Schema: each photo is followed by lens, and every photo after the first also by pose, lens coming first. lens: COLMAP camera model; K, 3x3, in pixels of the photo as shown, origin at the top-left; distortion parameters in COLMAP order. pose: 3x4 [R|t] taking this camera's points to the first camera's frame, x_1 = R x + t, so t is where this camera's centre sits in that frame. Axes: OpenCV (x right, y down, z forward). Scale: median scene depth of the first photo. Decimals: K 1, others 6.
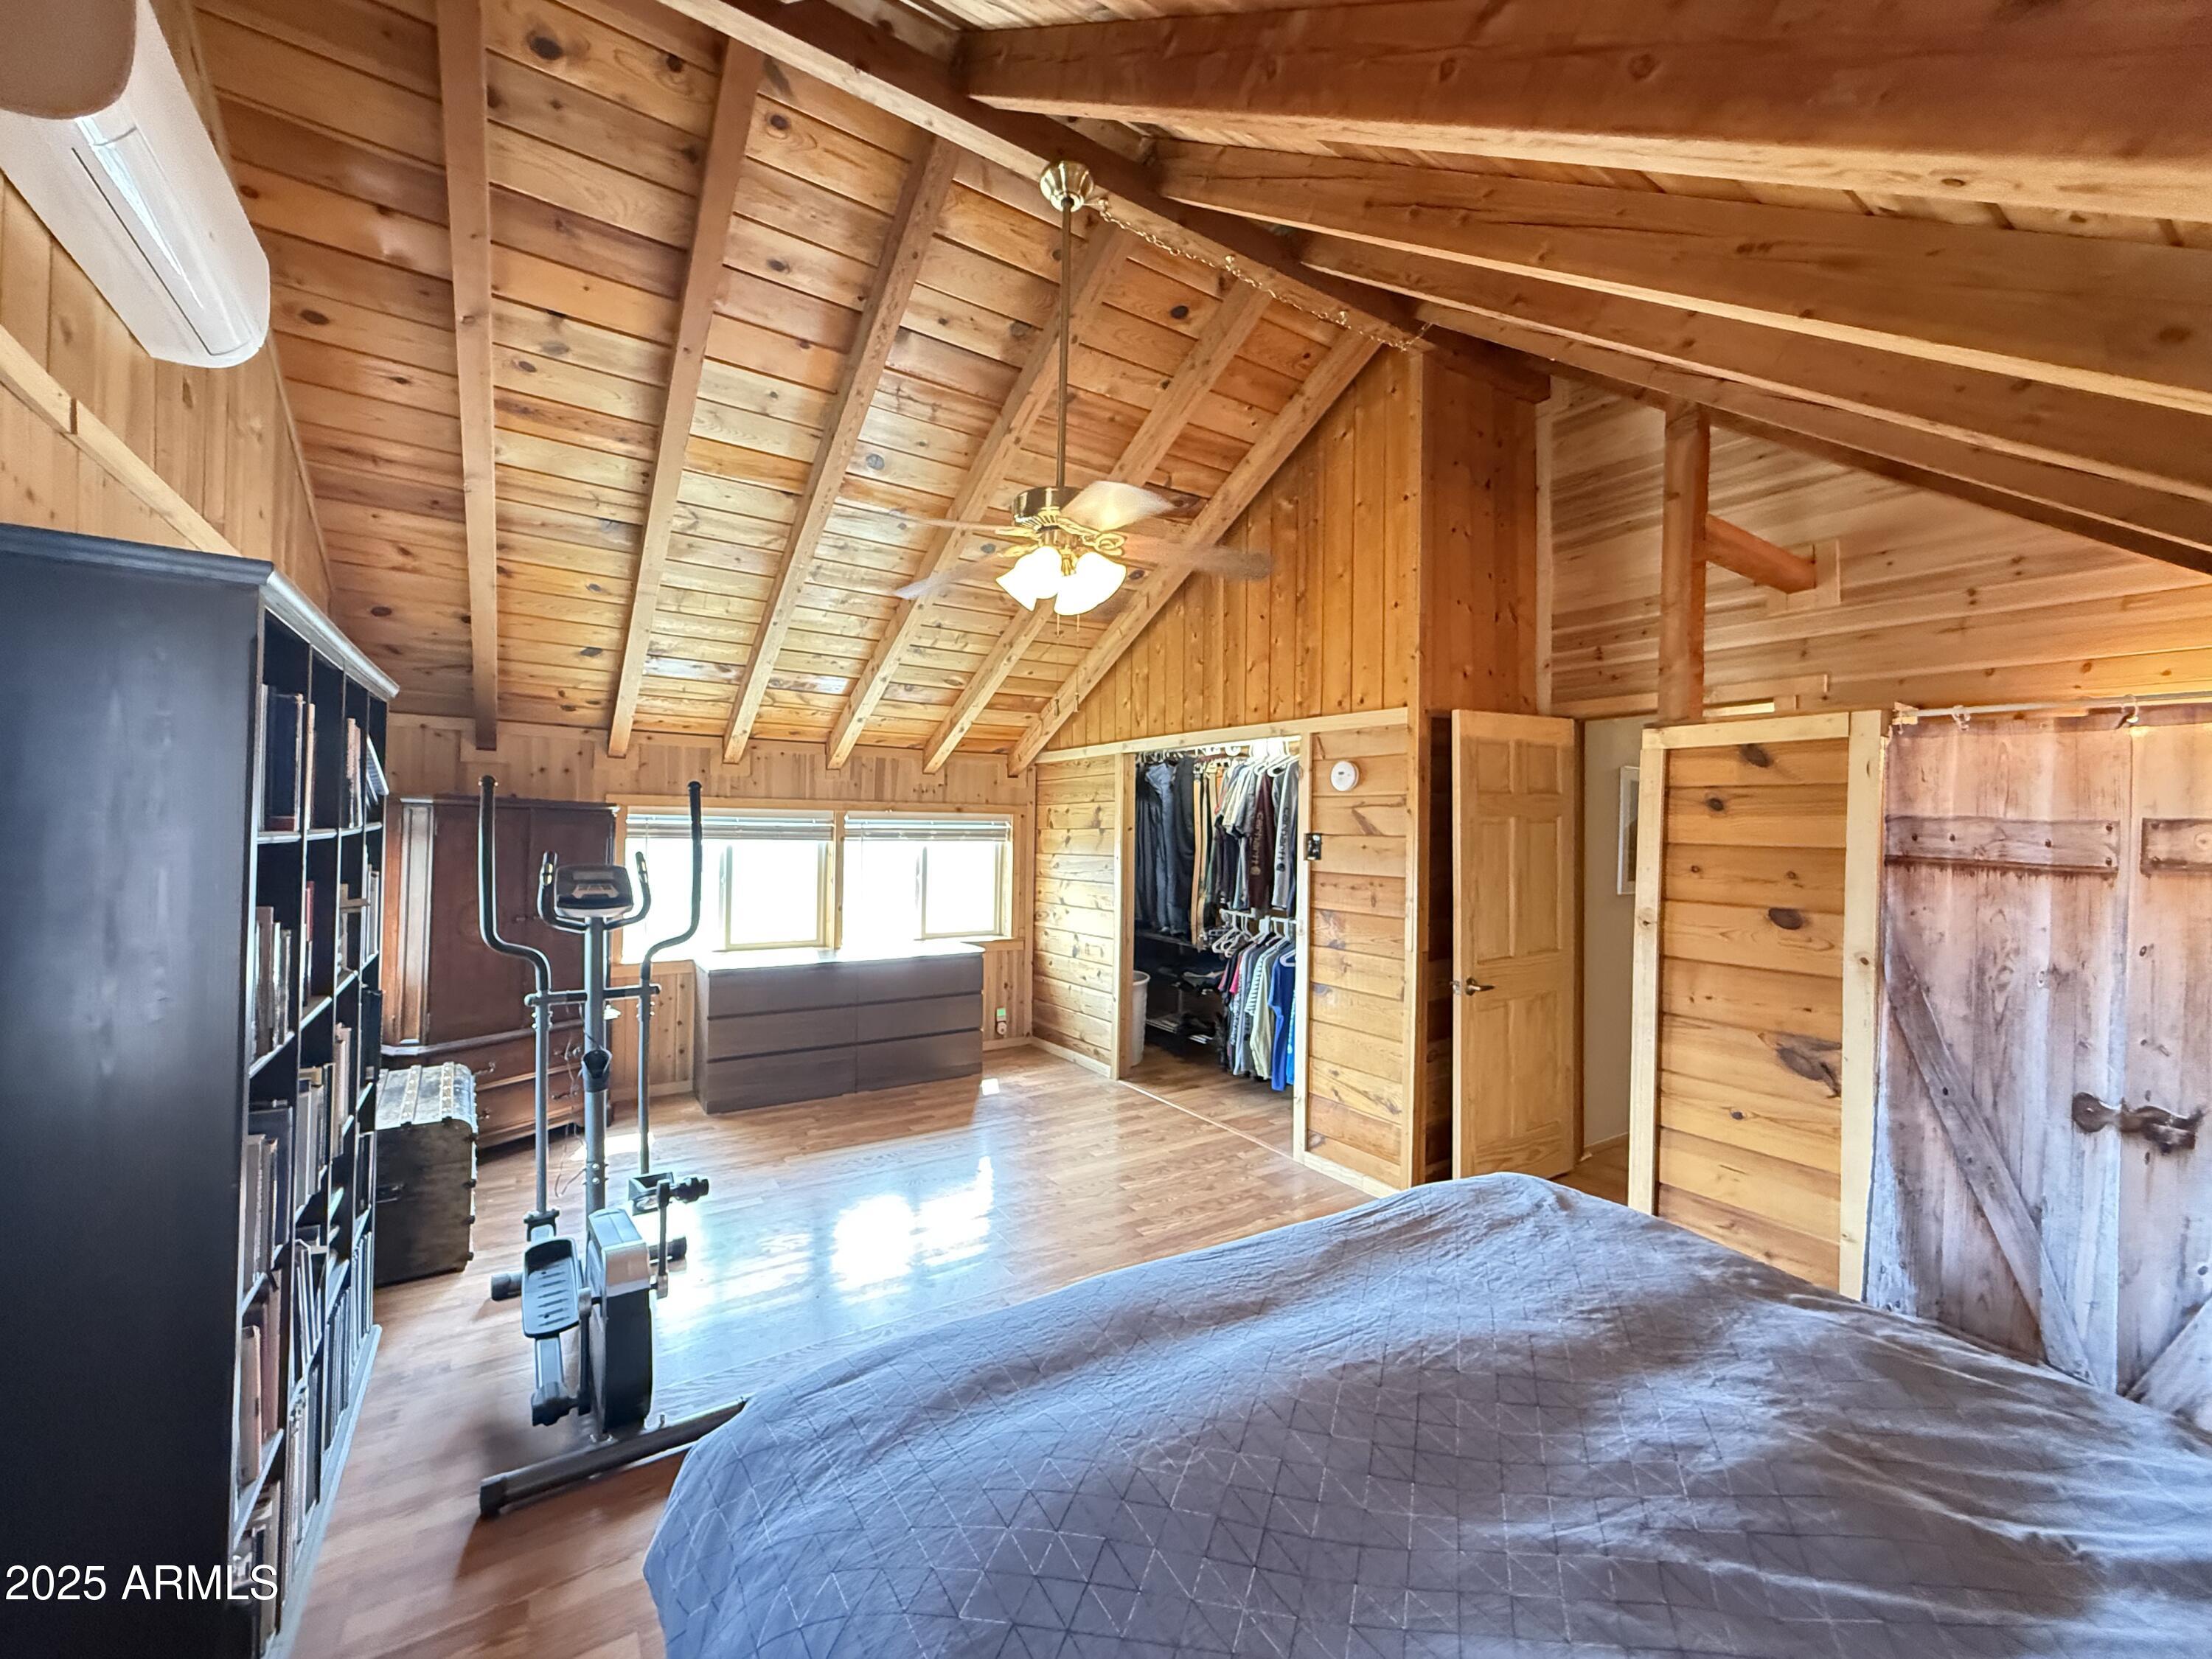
lens RADIAL K [[880.0, 0, 1107.3], [0, 880.0, 821.8], [0, 0, 1]] dist [-0.001506, 0.000506]
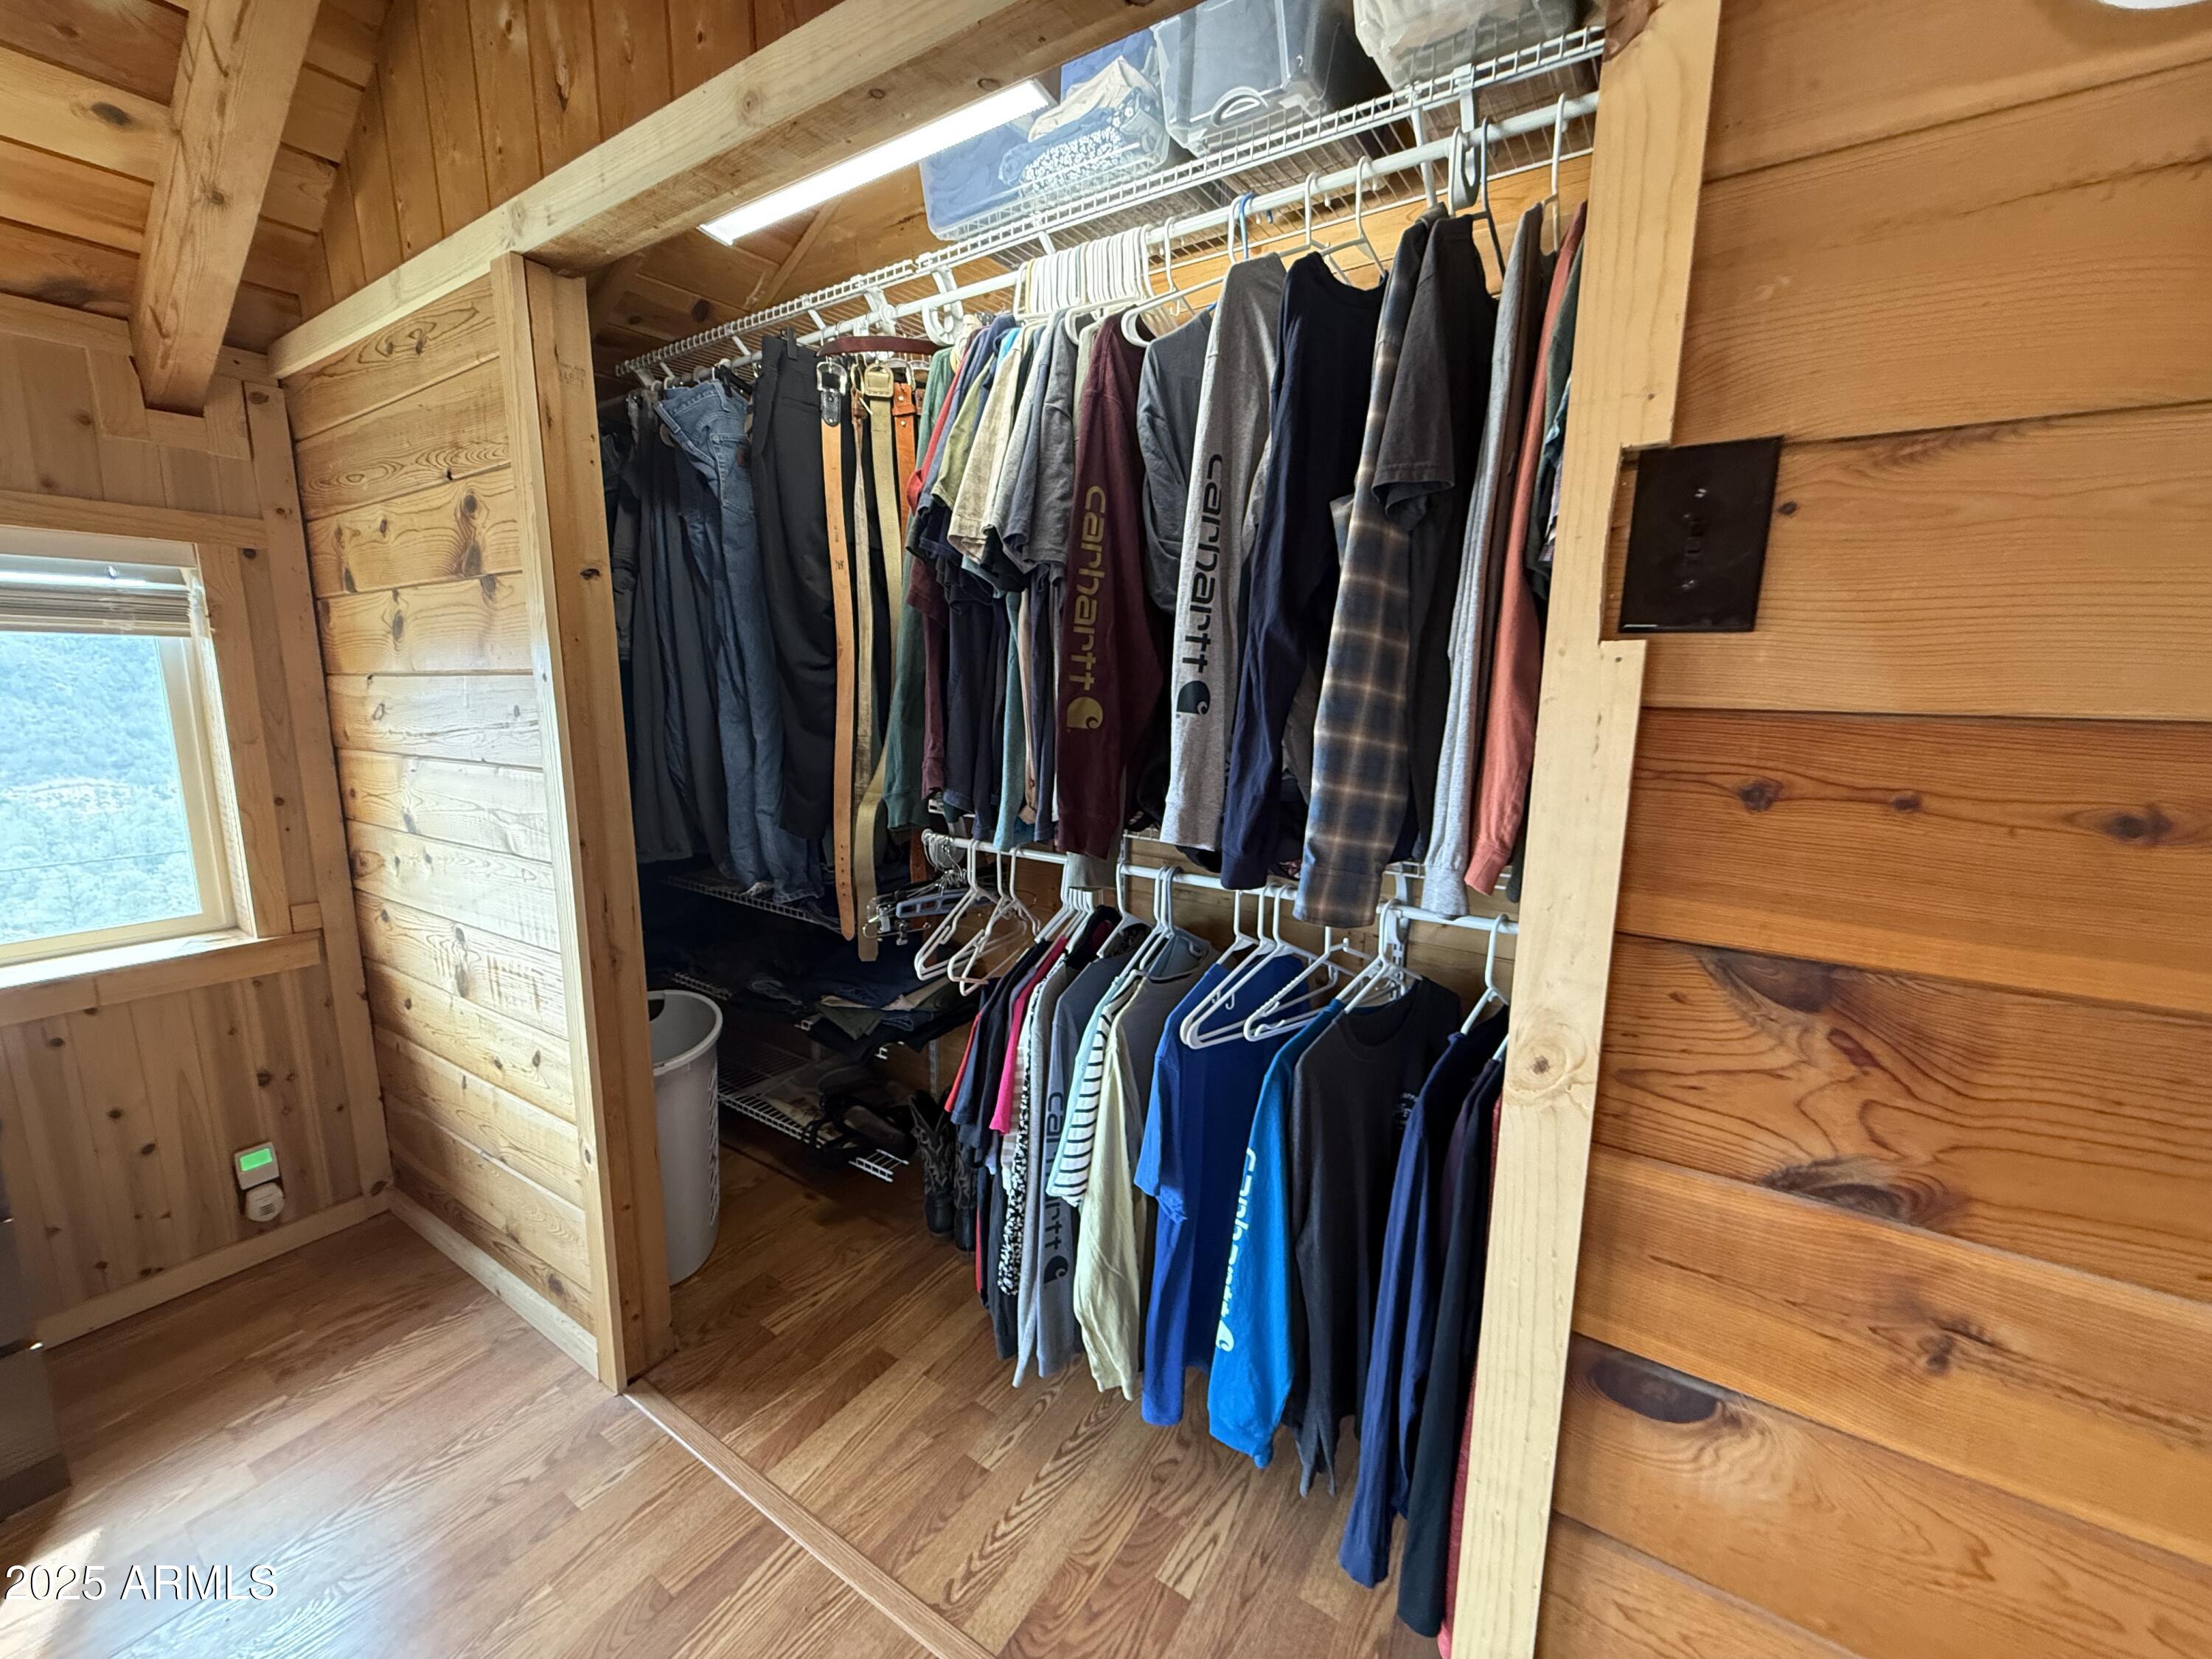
lens RADIAL K [[880.0, 0, 1106.0], [0, 880.0, 830.8], [0, 0, 1]] dist [-0.001506, 0.000506]
pose [[0.917703, -0.072452, 0.390605, 0.060536], [-0.001233, 0.982705, 0.185175, 0.036330], [-0.397265, -0.170417, 0.901742, 0.662542]]
